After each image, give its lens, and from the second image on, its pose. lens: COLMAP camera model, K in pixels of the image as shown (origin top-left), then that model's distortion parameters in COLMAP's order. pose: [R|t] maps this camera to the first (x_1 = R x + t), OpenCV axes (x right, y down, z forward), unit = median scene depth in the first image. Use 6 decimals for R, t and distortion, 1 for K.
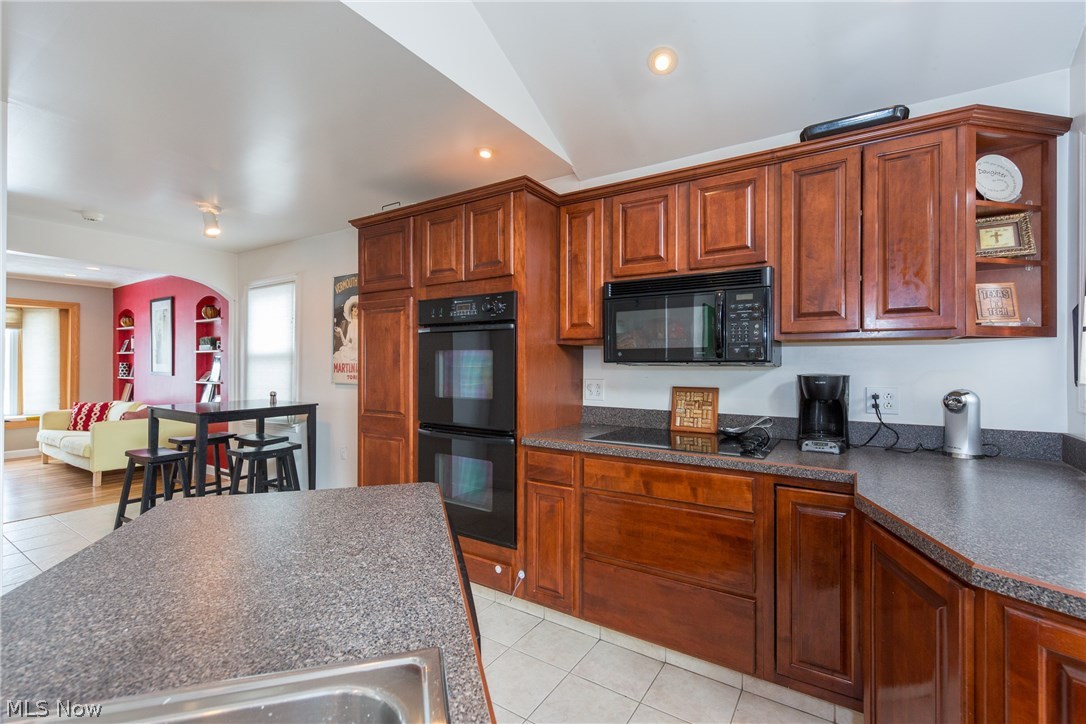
lens RADIAL K [[481.1, 0, 539.6], [0, 481.1, 362.4], [0, 0, 1]] dist [0.000093, 0.000007]
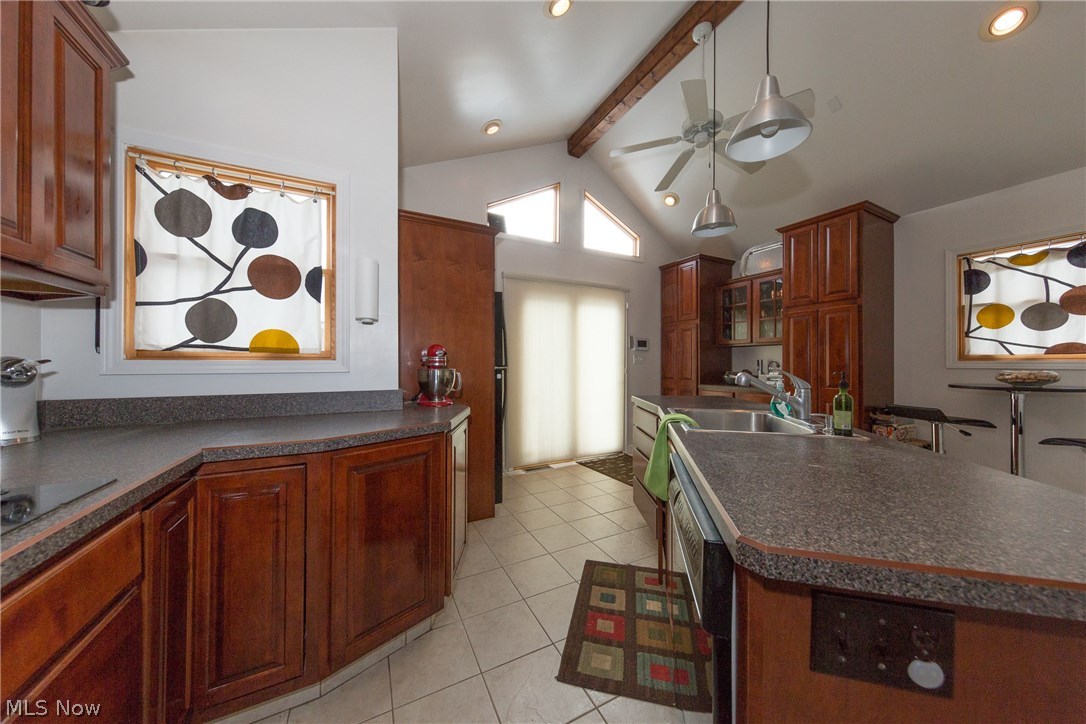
lens RADIAL K [[345.6, 0, 540.0], [0, 345.6, 359.1], [0, 0, 1]] dist [0.000716, 0.000191]
pose [[-0.865304, -0.003299, 0.501237, -0.254285], [-0.007448, 0.999953, -0.006276, 0.092016], [-0.501192, -0.009163, -0.865287, 1.699169]]
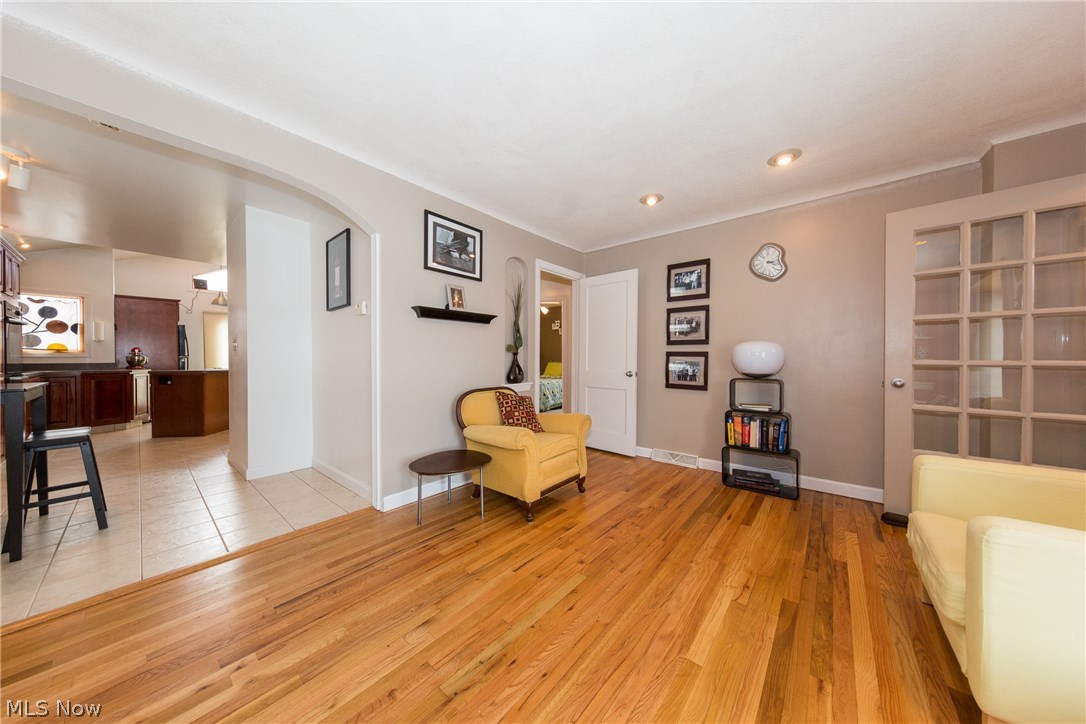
lens RADIAL K [[345.6, 0, 546.9], [0, 345.6, 363.2], [0, 0, 1]] dist [0.000716, 0.000191]
pose [[-0.992085, -0.004802, 0.125473, -5.140904], [-0.003010, 0.999891, 0.014468, 0.139881], [-0.125529, 0.013976, -0.991992, 4.492242]]
